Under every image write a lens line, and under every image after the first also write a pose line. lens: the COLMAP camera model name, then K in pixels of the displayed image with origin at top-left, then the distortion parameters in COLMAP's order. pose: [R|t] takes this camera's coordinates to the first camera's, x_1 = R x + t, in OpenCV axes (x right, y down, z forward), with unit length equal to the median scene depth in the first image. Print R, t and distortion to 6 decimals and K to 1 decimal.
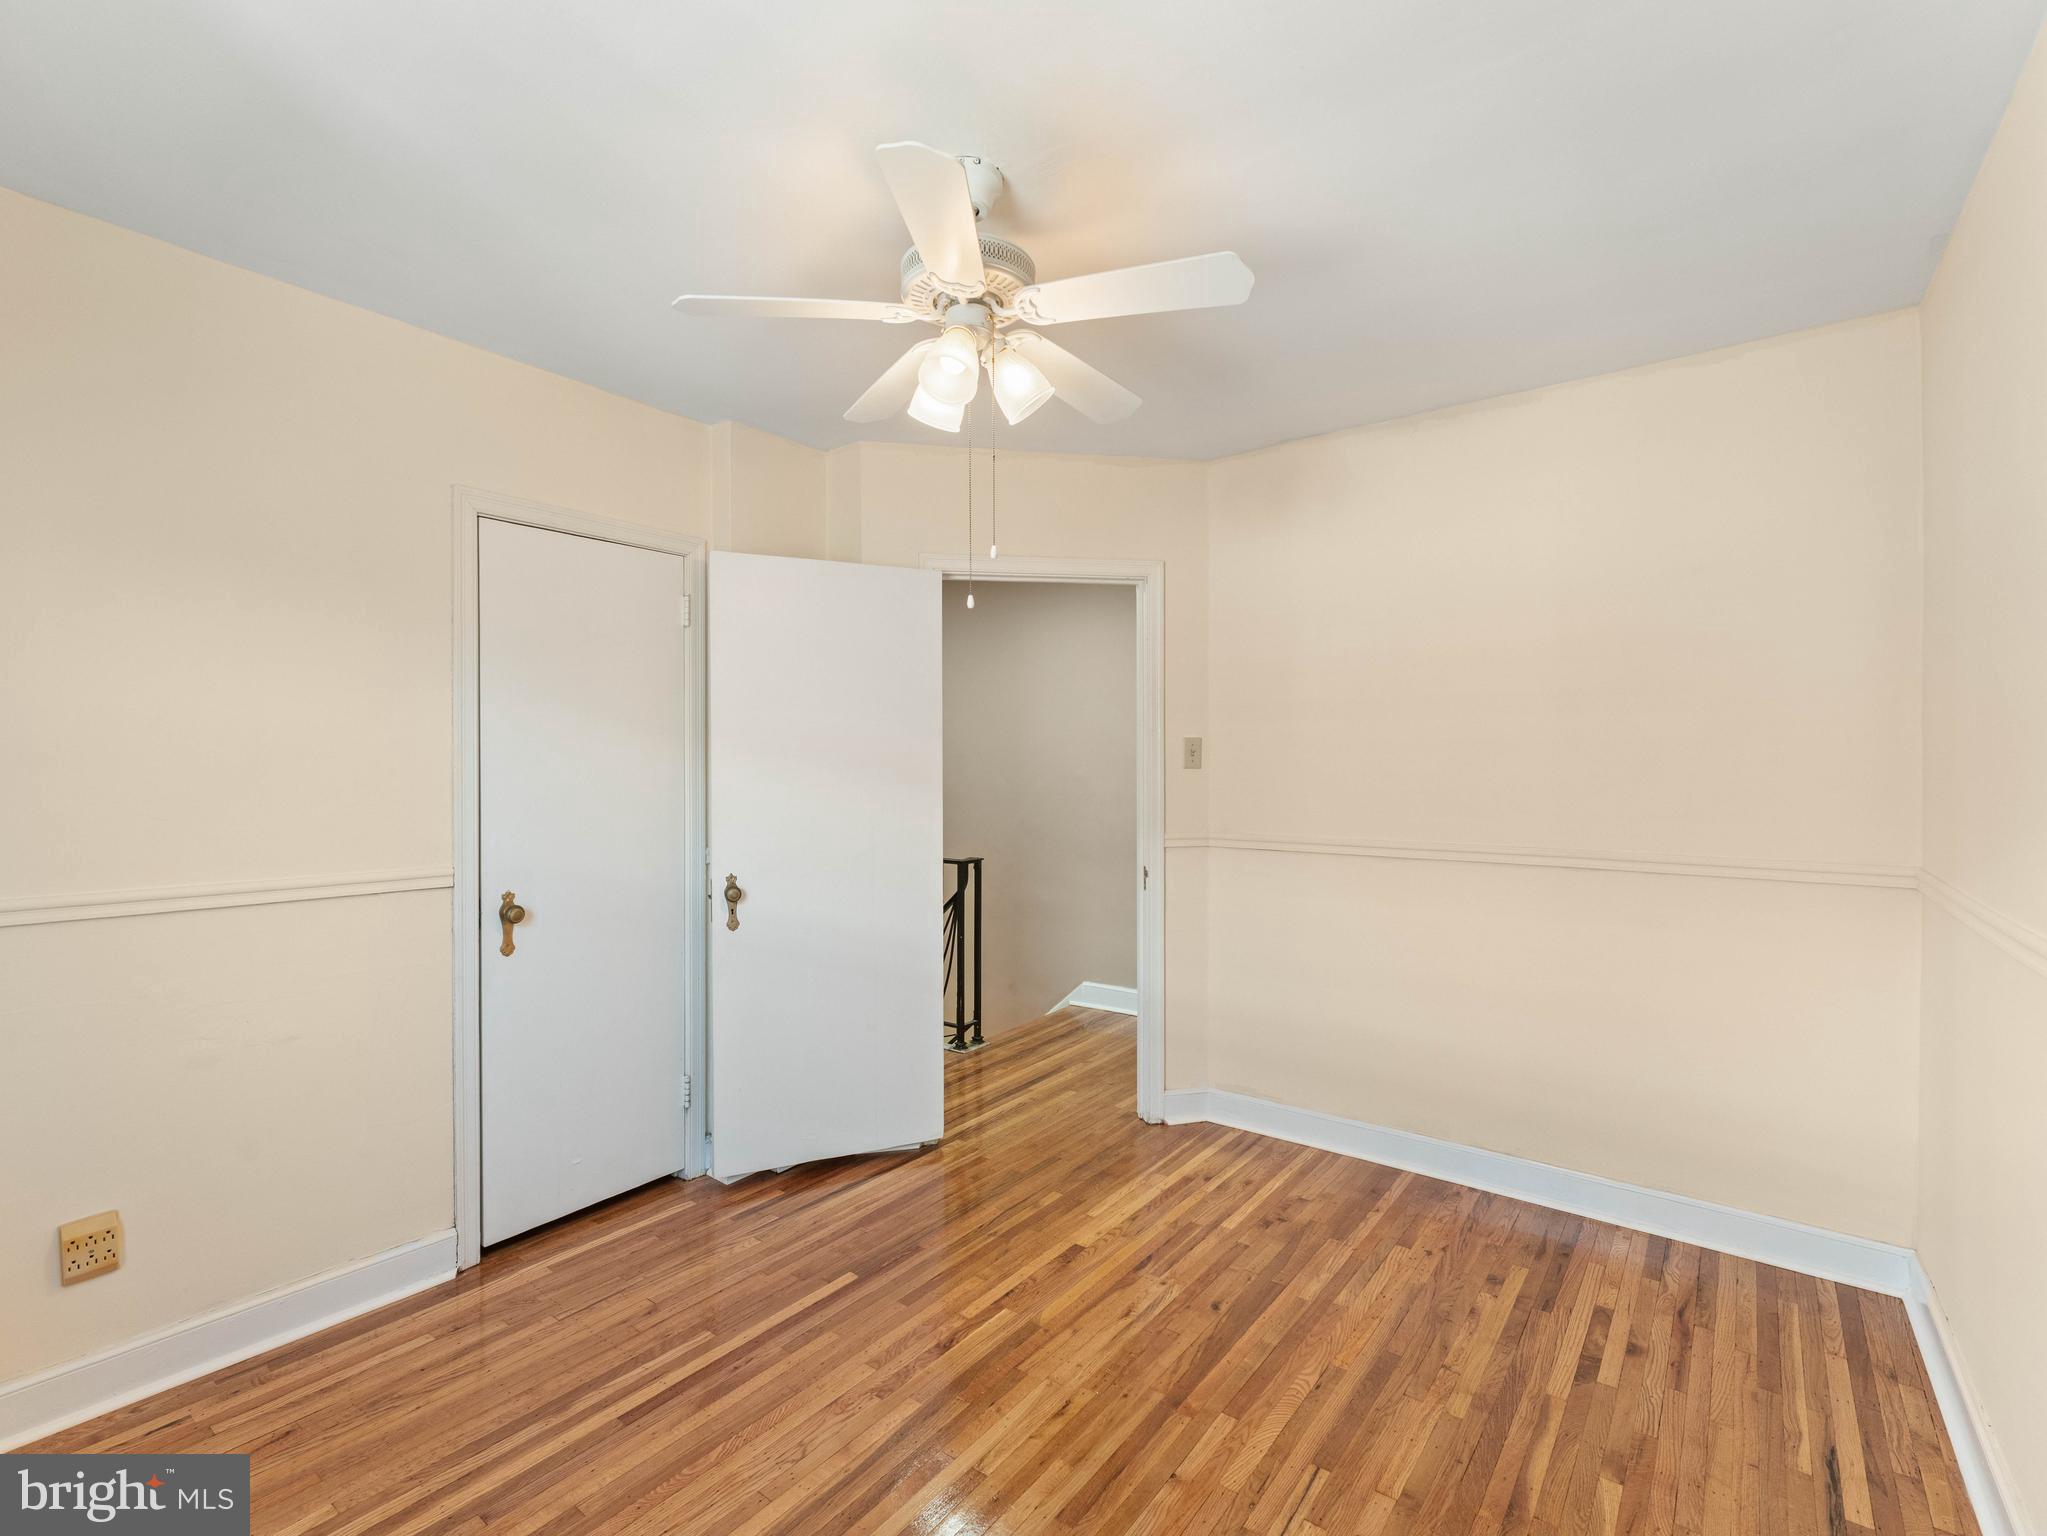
lens RADIAL K [[934.3, 0, 1020.4], [0, 934.3, 767.3], [0, 0, 1]] dist [0.002881, 0.000387]
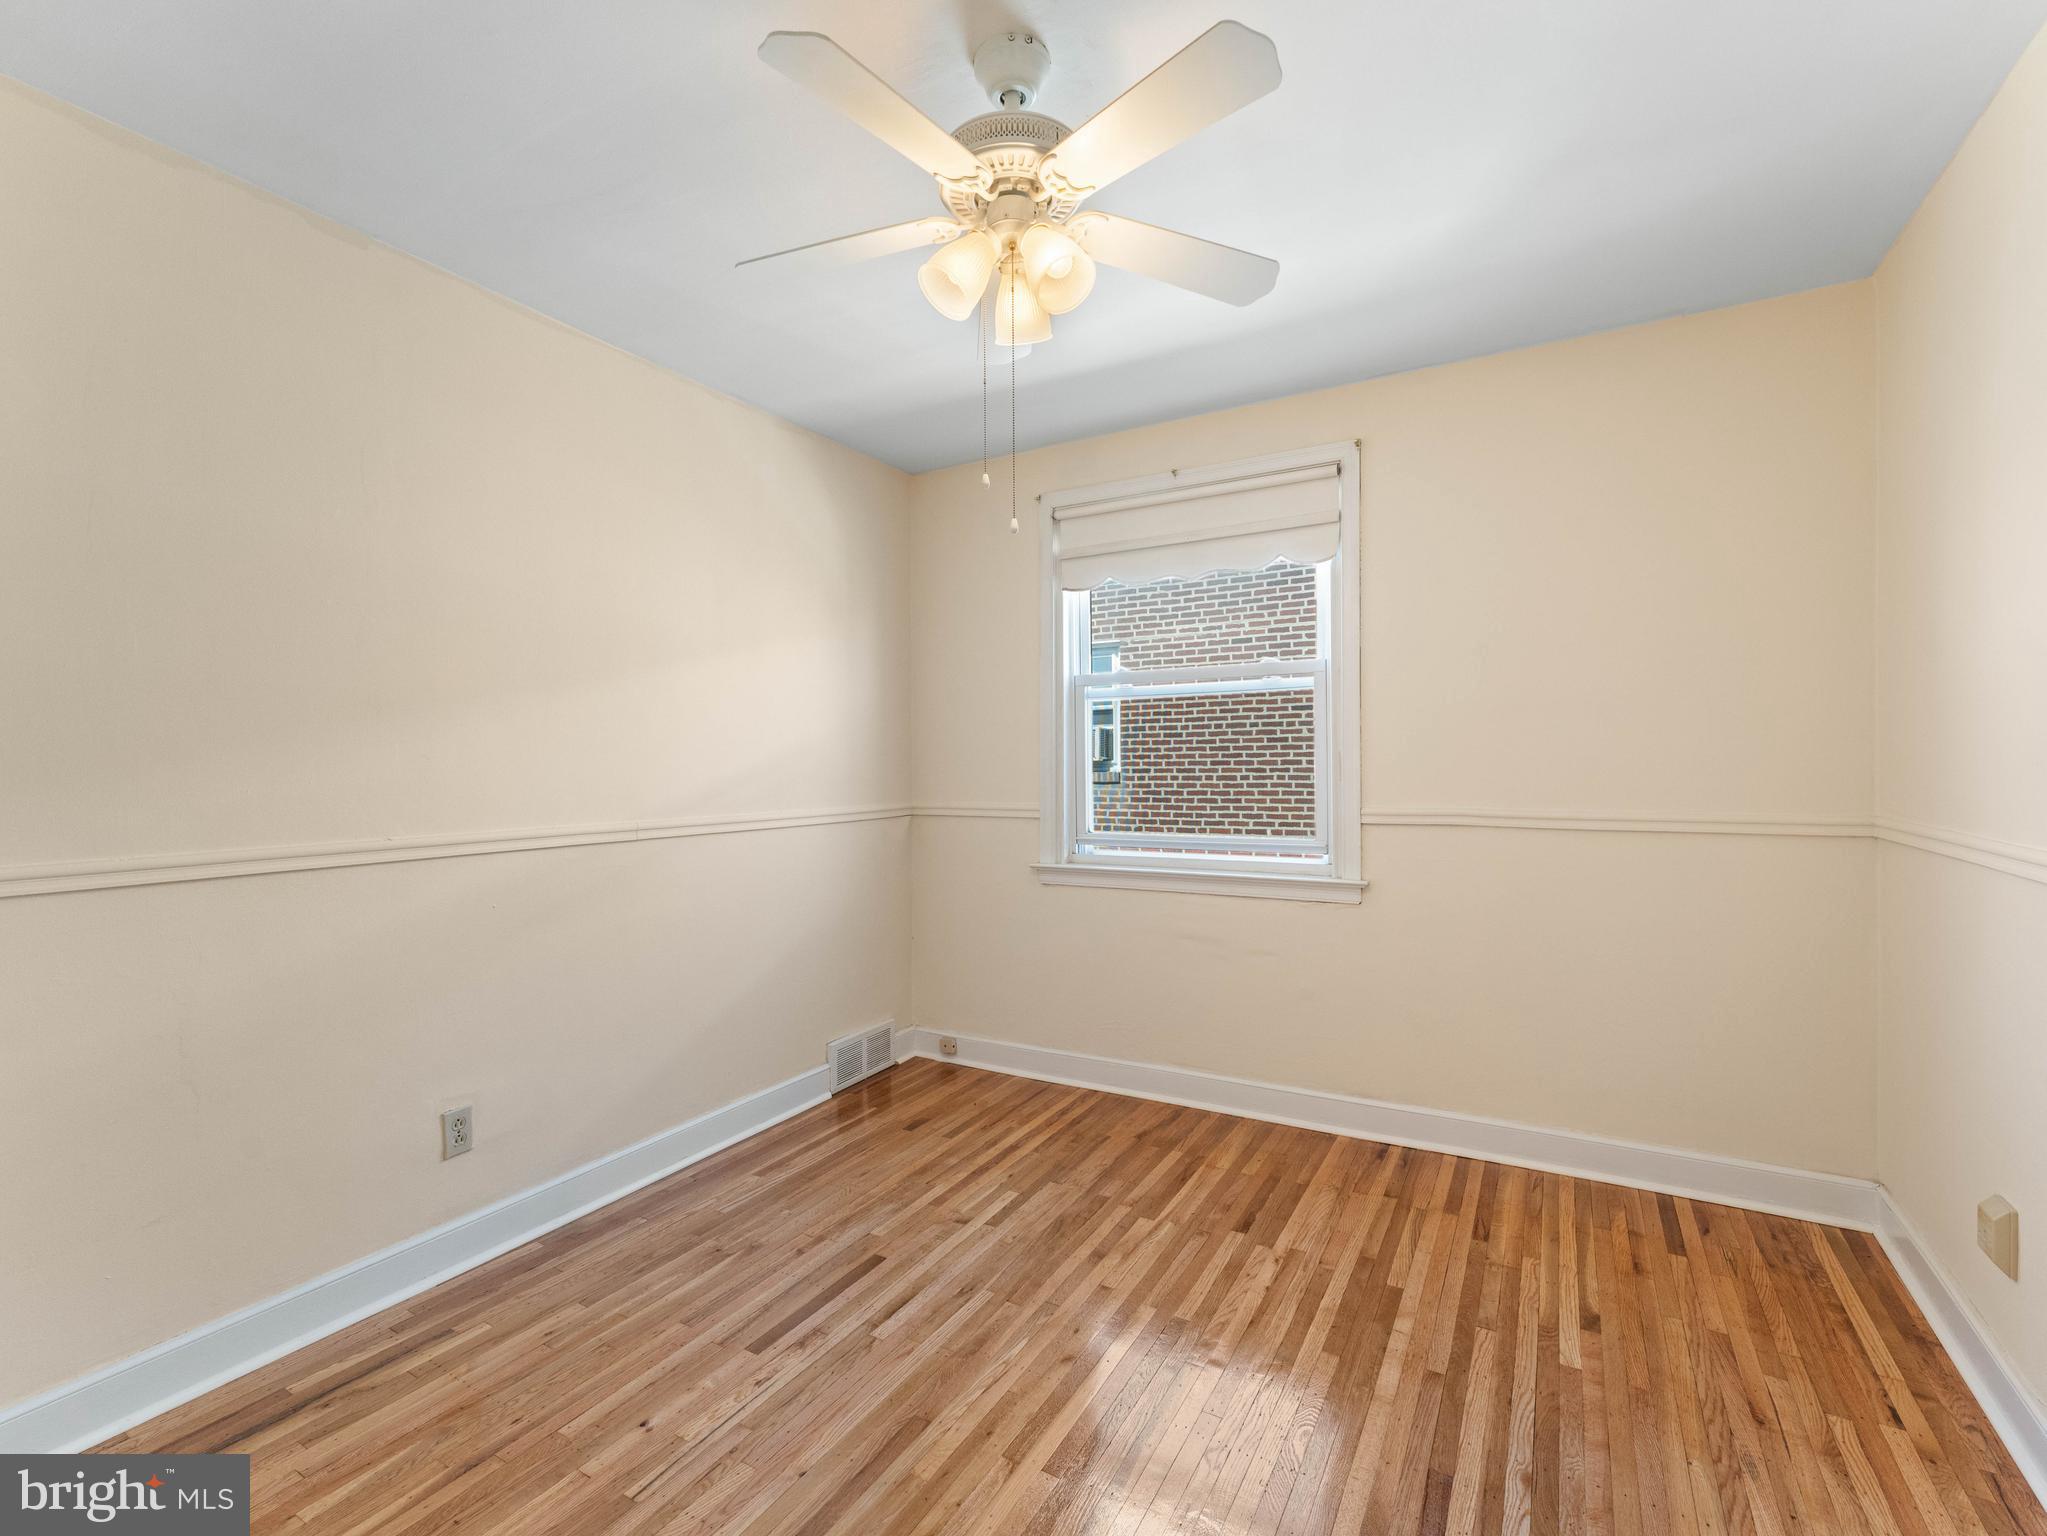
lens RADIAL K [[934.3, 0, 1025.6], [0, 934.3, 762.4], [0, 0, 1]] dist [0.002881, 0.000387]
pose [[-0.991846, 0.011216, -0.126949, 0.052771], [0.010394, 0.999921, 0.007133, 0.045185], [0.127019, 0.005755, -0.991884, 1.909665]]
